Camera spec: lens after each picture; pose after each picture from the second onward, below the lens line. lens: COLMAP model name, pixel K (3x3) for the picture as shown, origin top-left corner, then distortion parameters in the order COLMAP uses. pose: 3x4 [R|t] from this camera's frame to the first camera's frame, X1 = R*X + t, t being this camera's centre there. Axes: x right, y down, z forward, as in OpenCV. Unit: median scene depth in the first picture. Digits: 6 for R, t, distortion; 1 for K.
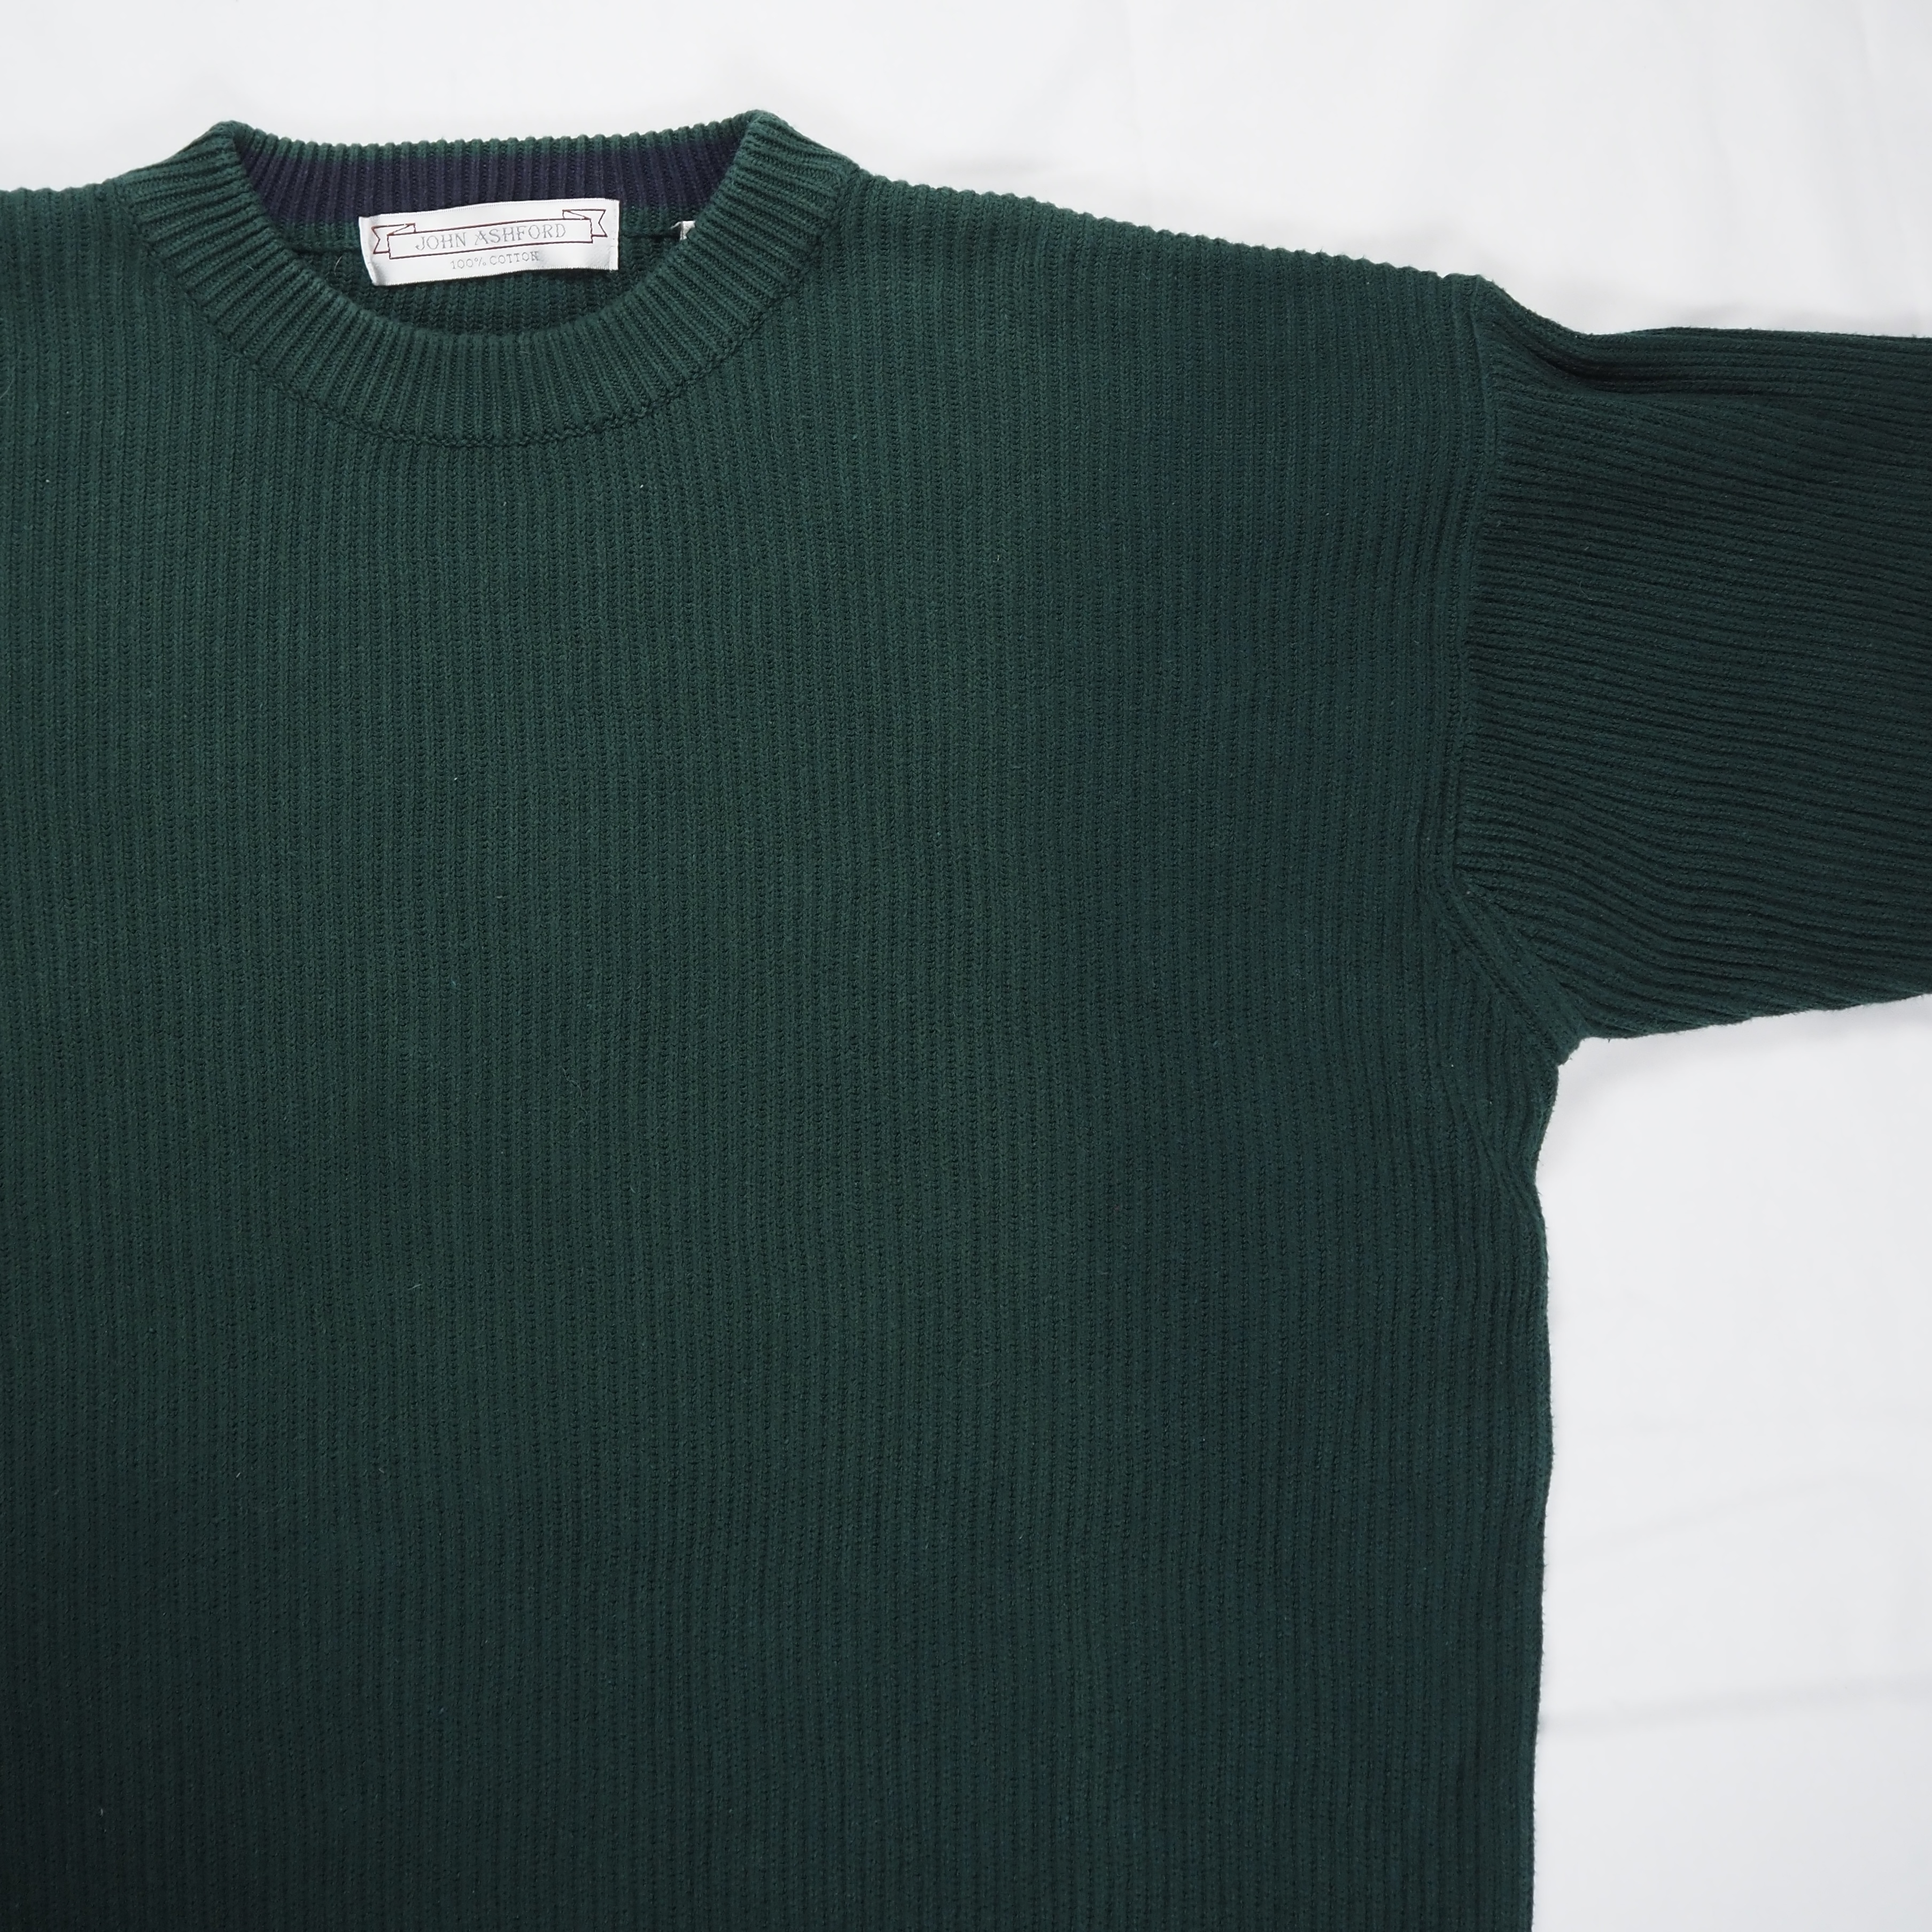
lens RADIAL K [[1717.6, 0, 951.2], [0, 1717.6, 966.1], [0, 0, 1]] dist [-0.021060, 0.010678]
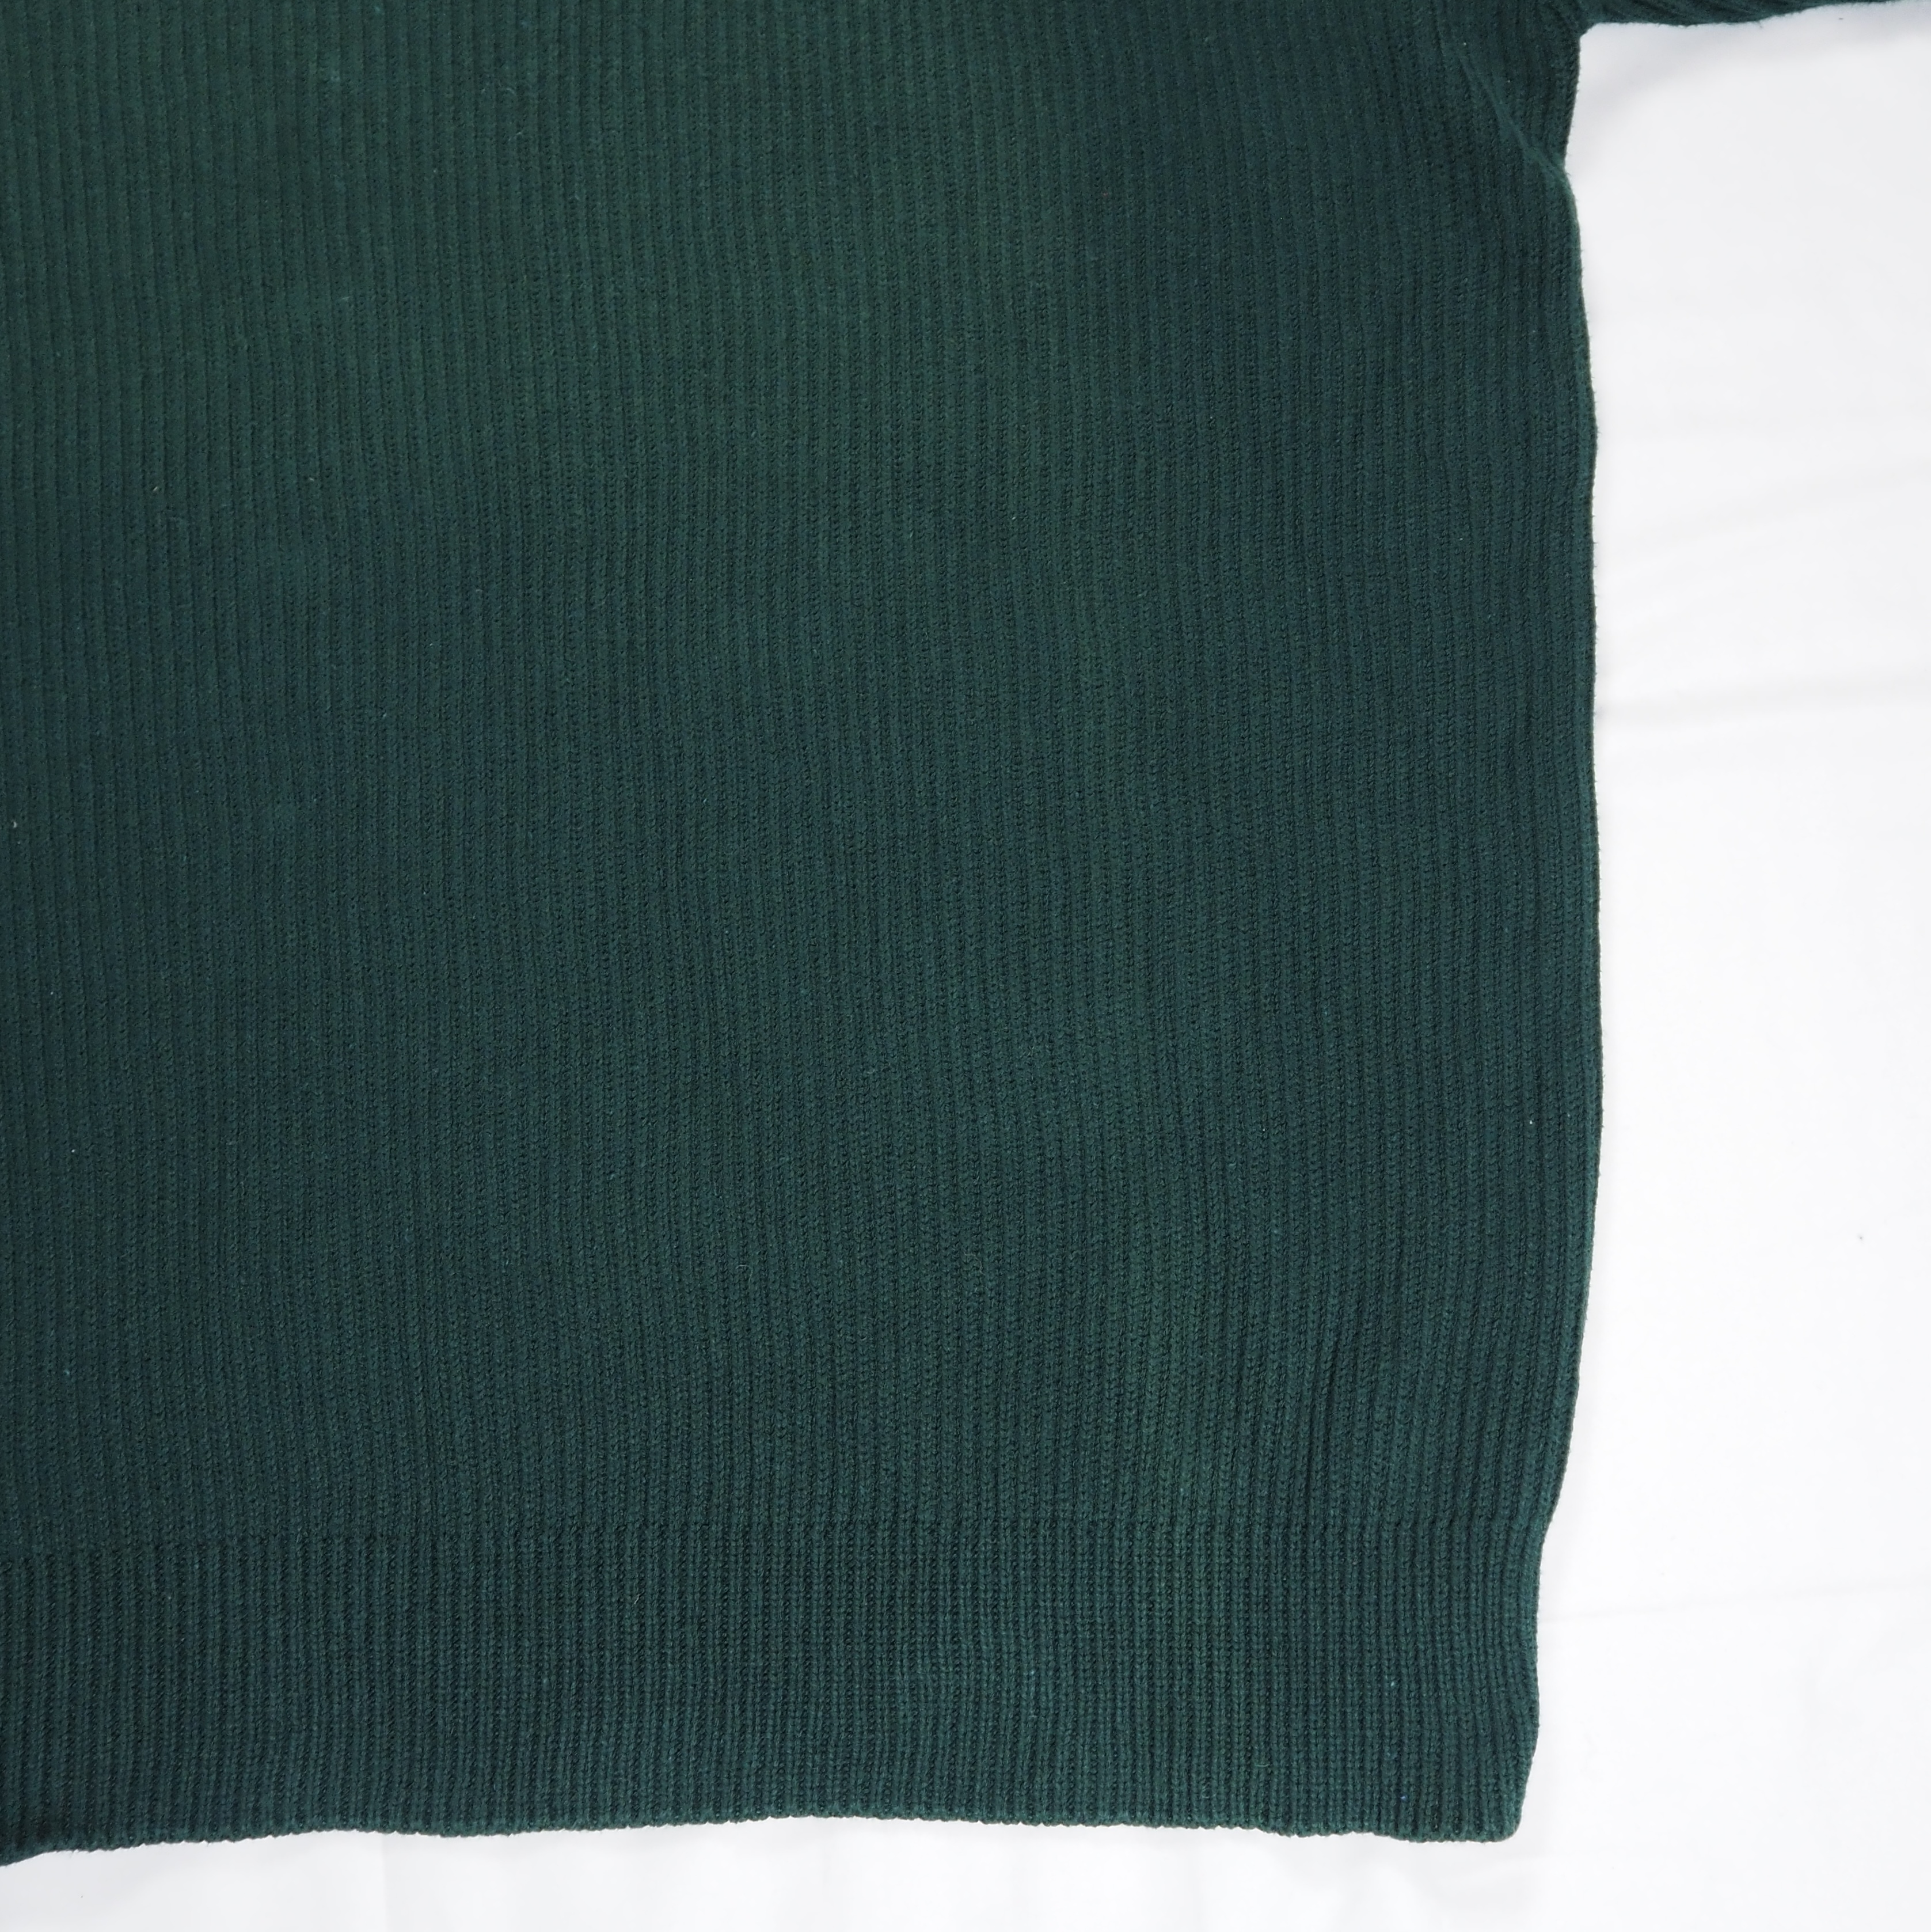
lens RADIAL K [[1717.4, 0, 965.5], [0, 1717.4, 966.0], [0, 0, 1]] dist [-0.021060, 0.010678]
pose [[0.998998, -0.043572, -0.010235, 0.013875], [0.043561, 0.999050, -0.001255, 0.558829], [0.010280, 0.000808, 0.999947, 0.089167]]
